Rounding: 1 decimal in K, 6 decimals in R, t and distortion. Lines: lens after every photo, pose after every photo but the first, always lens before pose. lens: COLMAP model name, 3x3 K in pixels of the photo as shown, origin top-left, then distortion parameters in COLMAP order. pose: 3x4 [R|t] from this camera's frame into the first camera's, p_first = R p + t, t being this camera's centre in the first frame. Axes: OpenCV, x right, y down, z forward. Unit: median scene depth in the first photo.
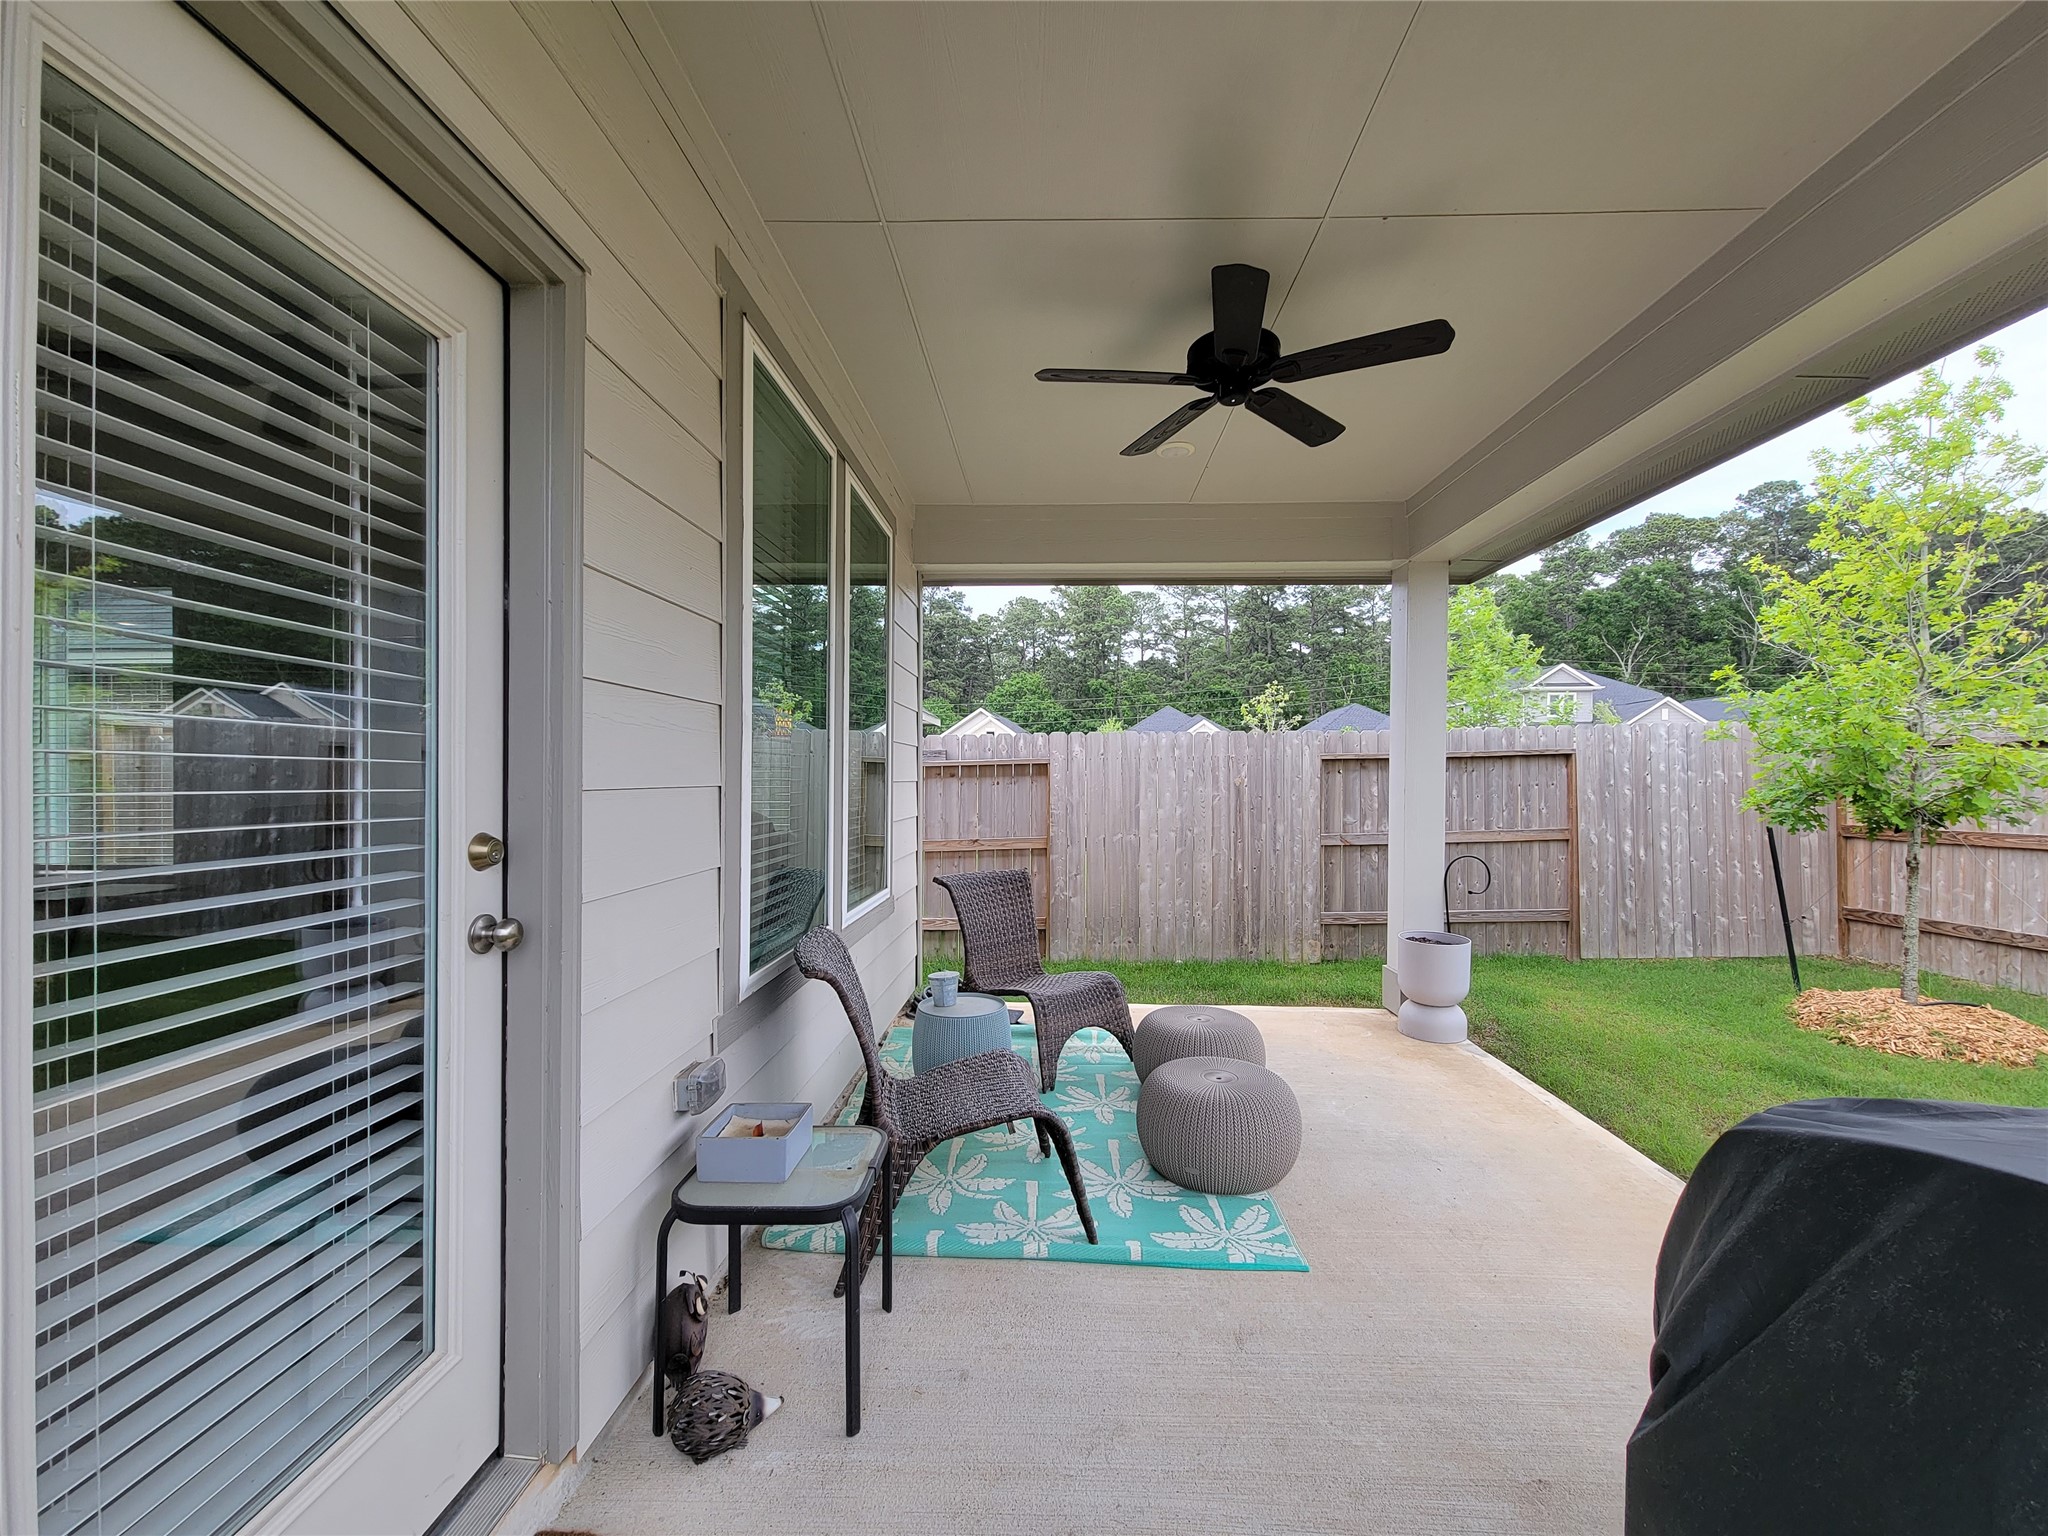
lens RADIAL K [[840.0, 0, 1044.2], [0, 840.0, 775.5], [0, 0, 1]] dist [-0.000066, -0.000081]
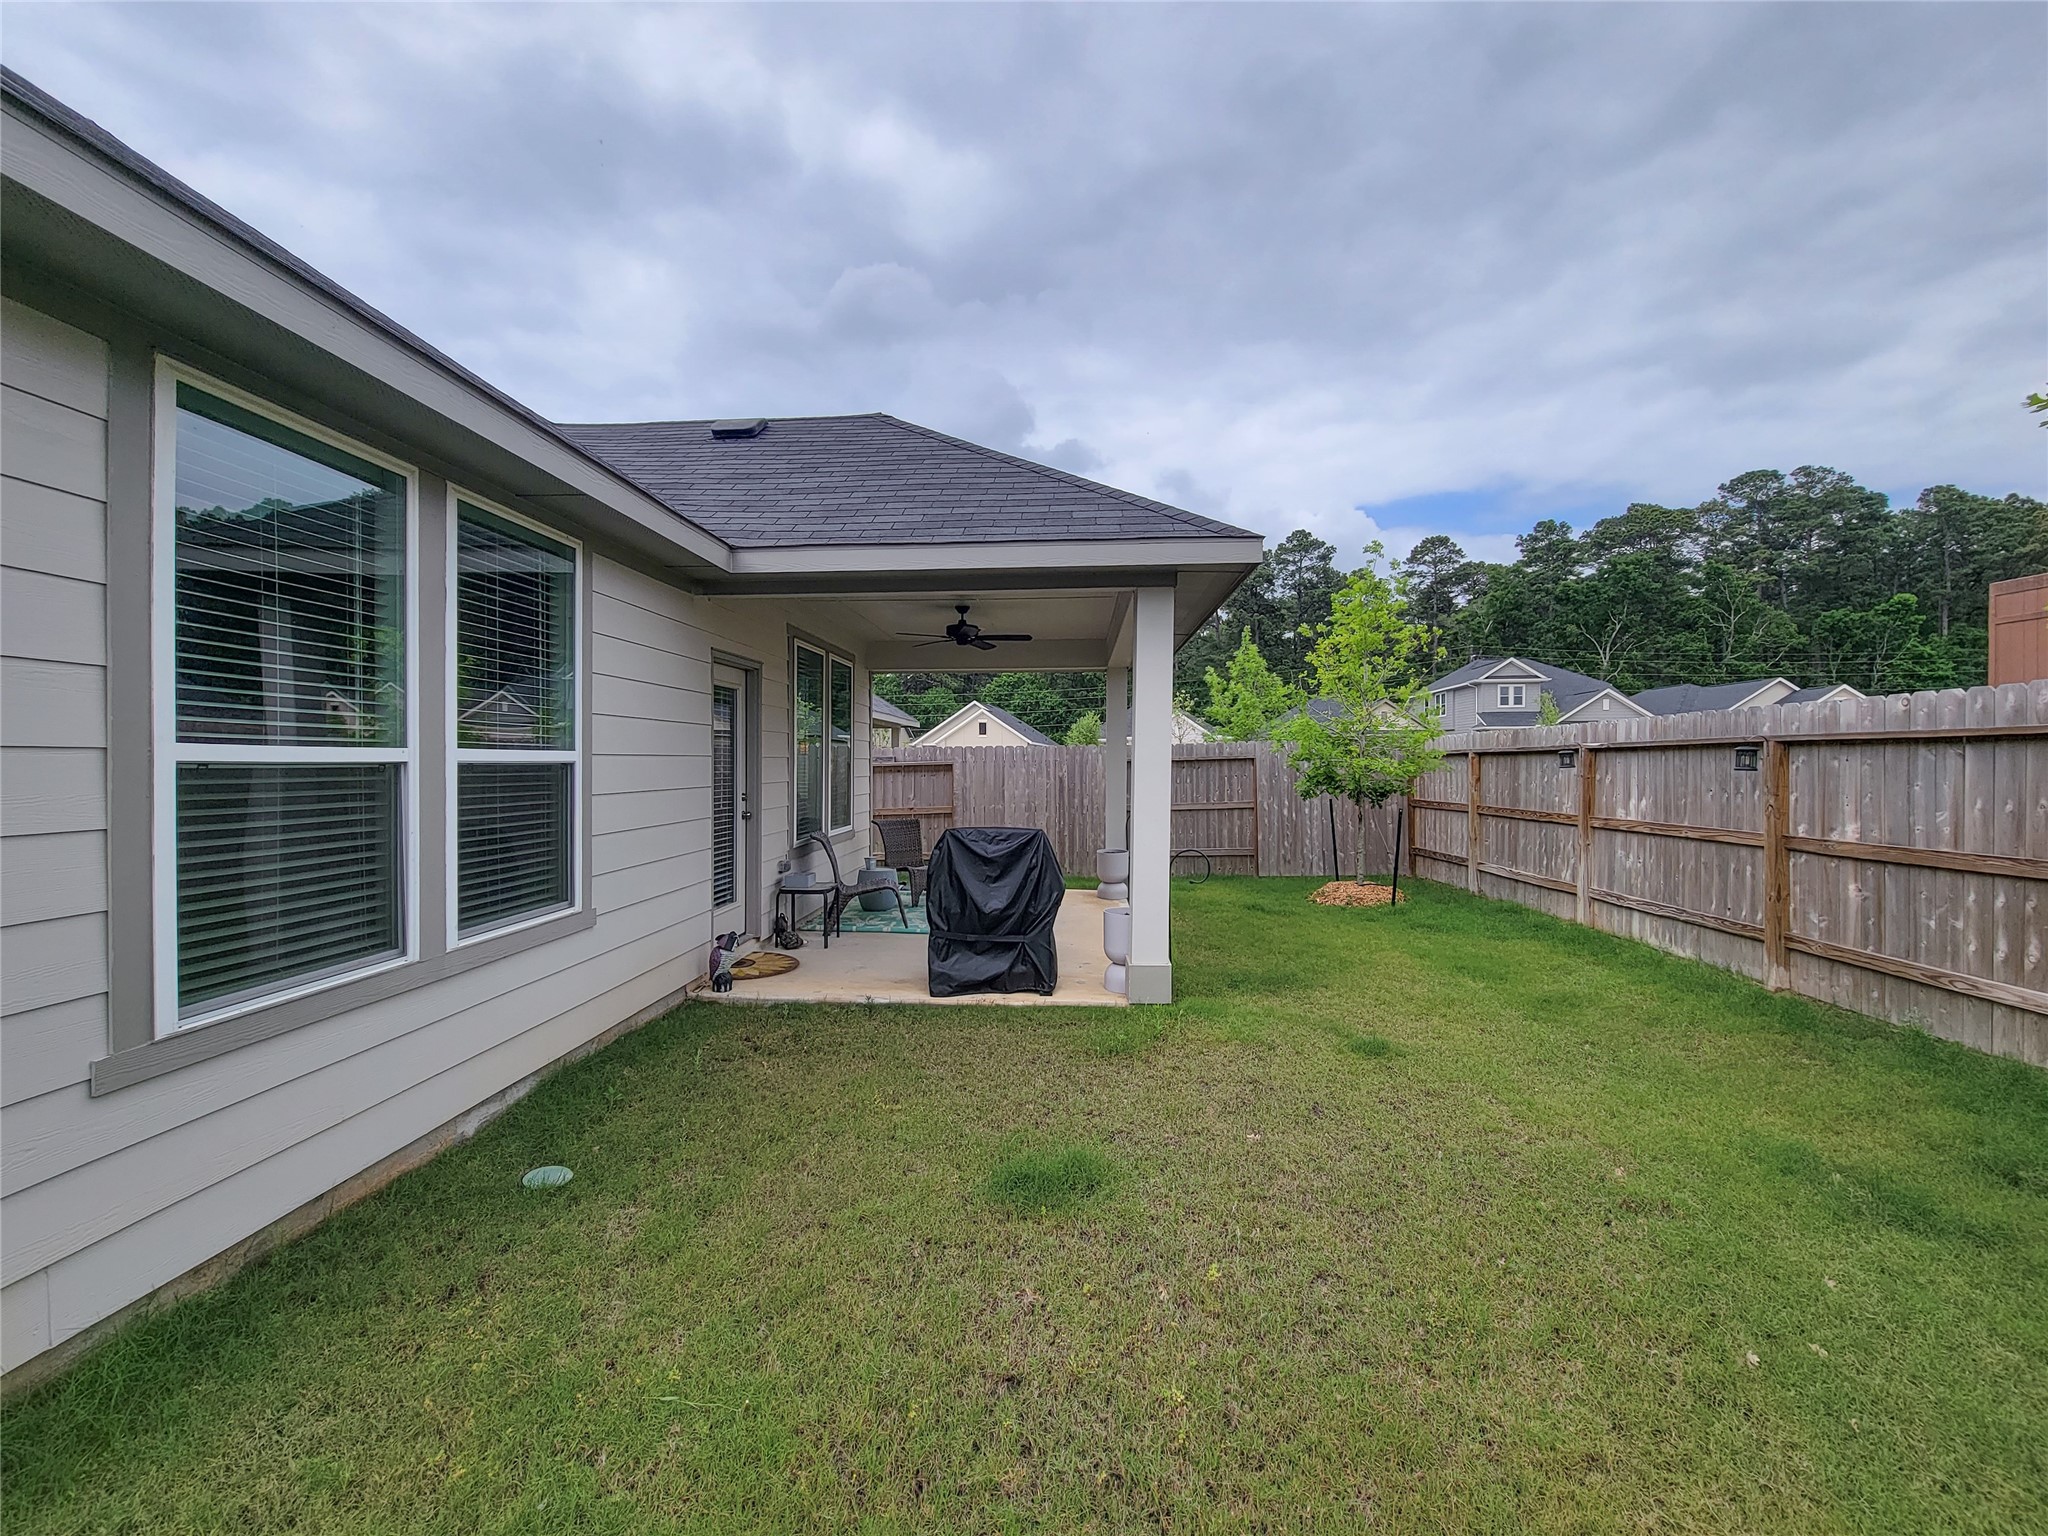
lens RADIAL K [[845.6, 0, 1016.1], [0, 845.6, 771.0], [0, 0, 1]] dist [-0.000950, -0.000841]
pose [[0.998973, -0.002291, -0.045241, 0.214243], [0.002846, 0.999921, 0.012216, -0.021245], [0.045209, -0.012332, 0.998901, -0.740222]]
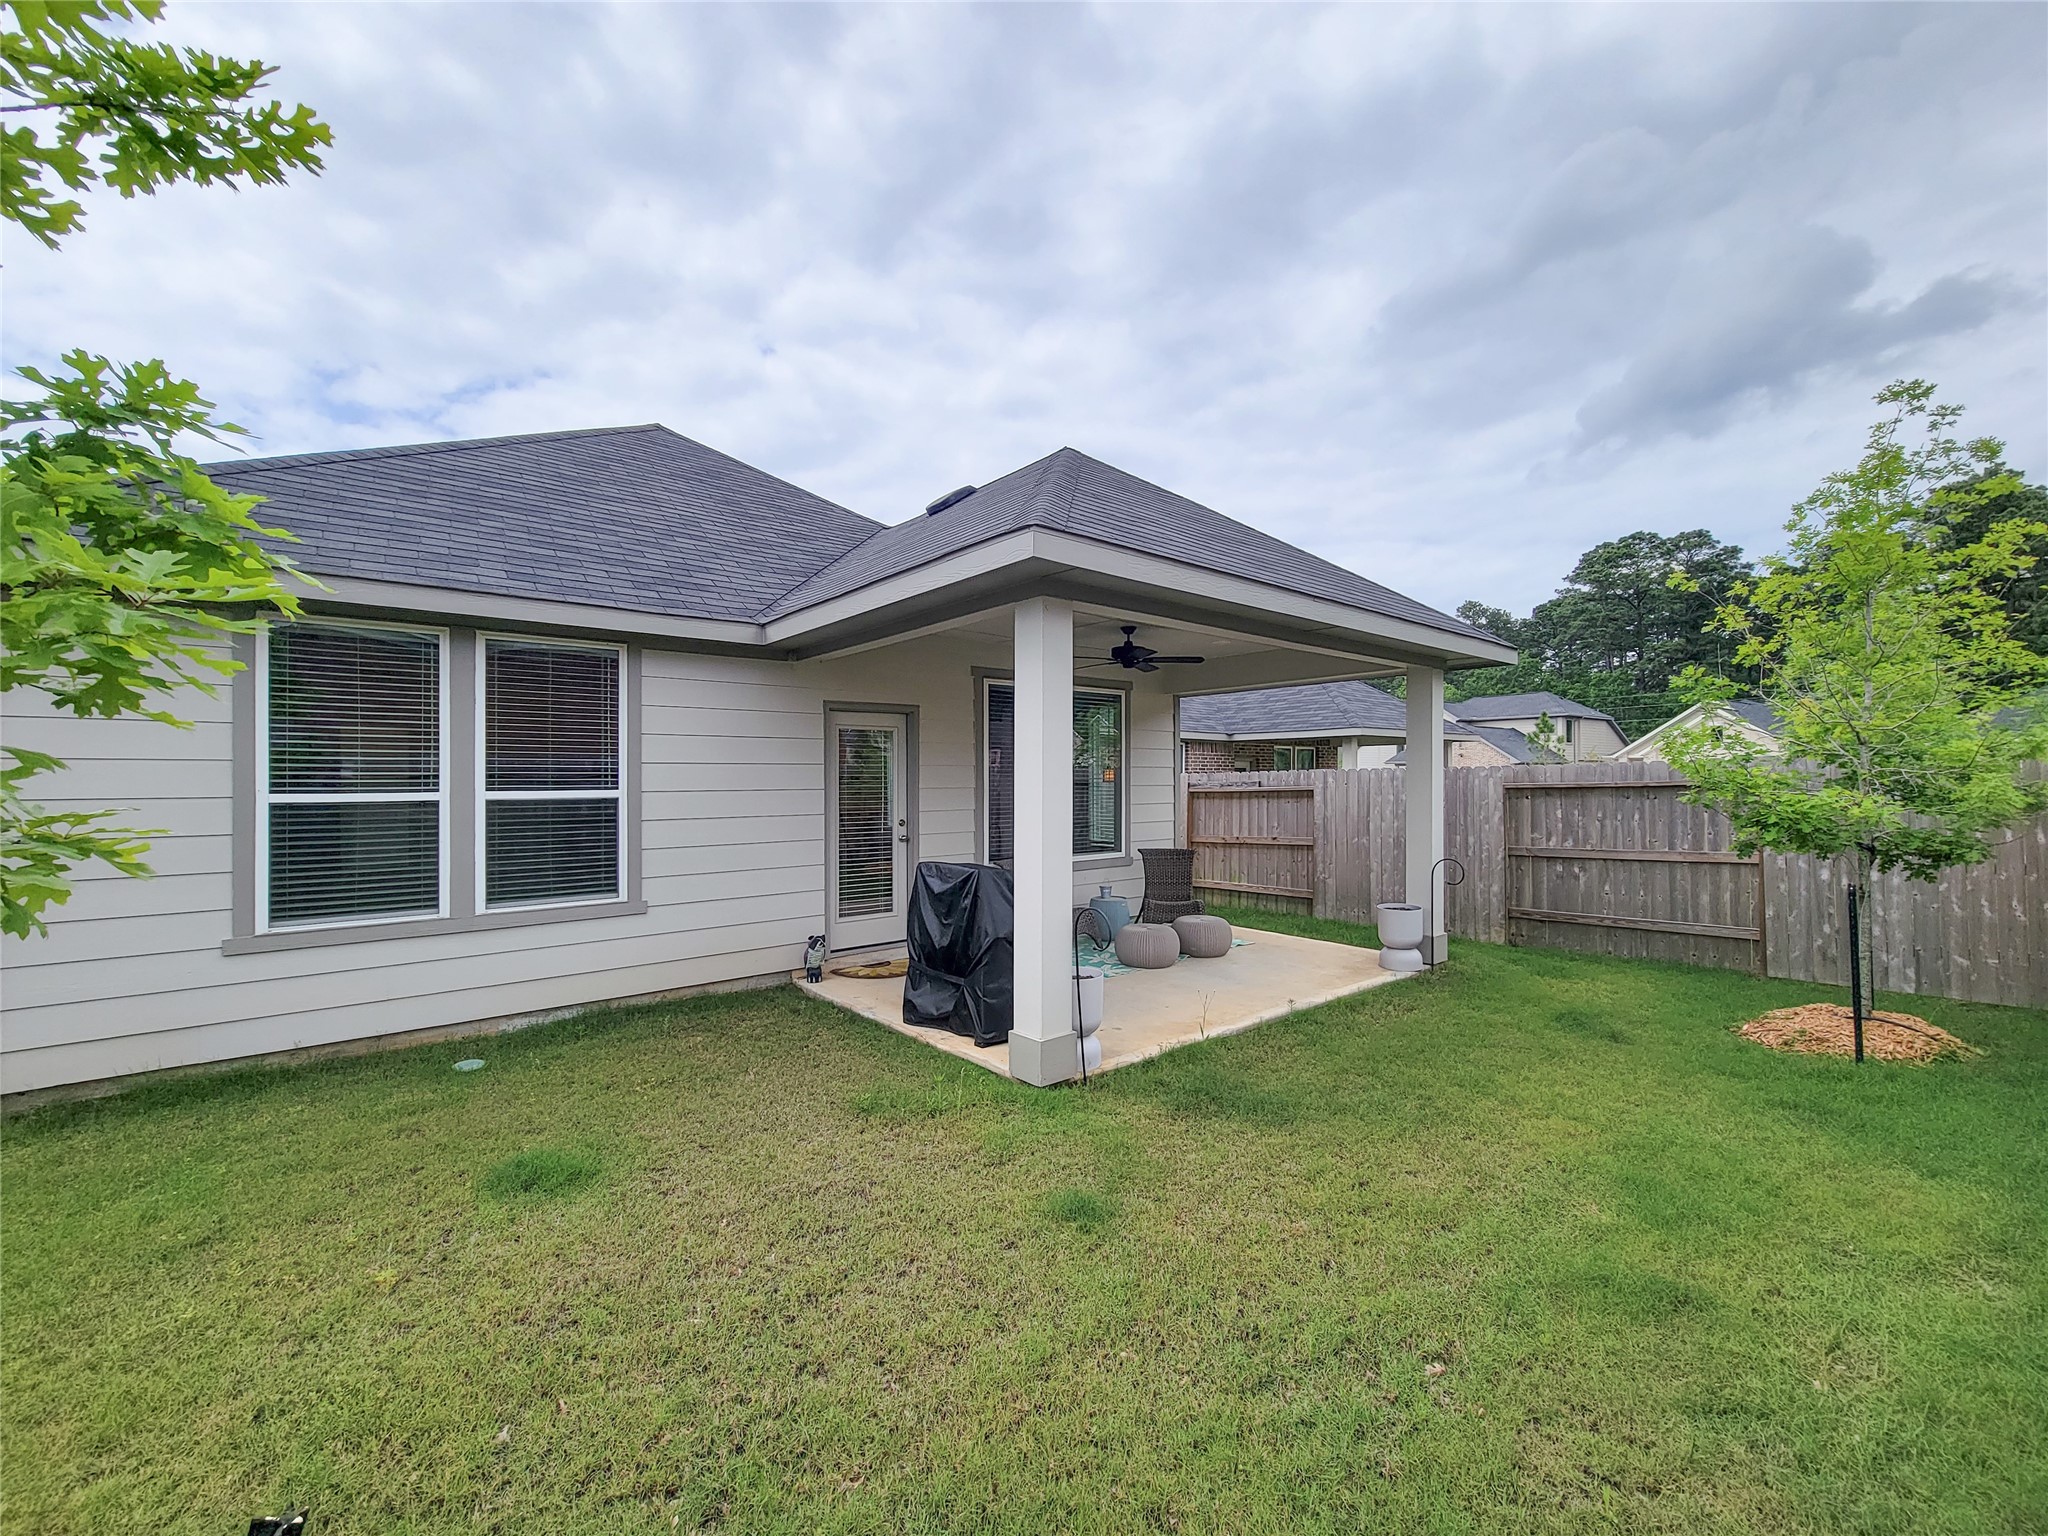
lens RADIAL K [[834.5, 0, 1022.5], [0, 834.5, 777.1], [0, 0, 1]] dist [0.002302, -0.000147]
pose [[0.651692, -0.006749, -0.758454, 0.808717], [0.007113, 0.999971, -0.002787, -0.037014], [0.758450, -0.003579, 0.651721, -0.390951]]
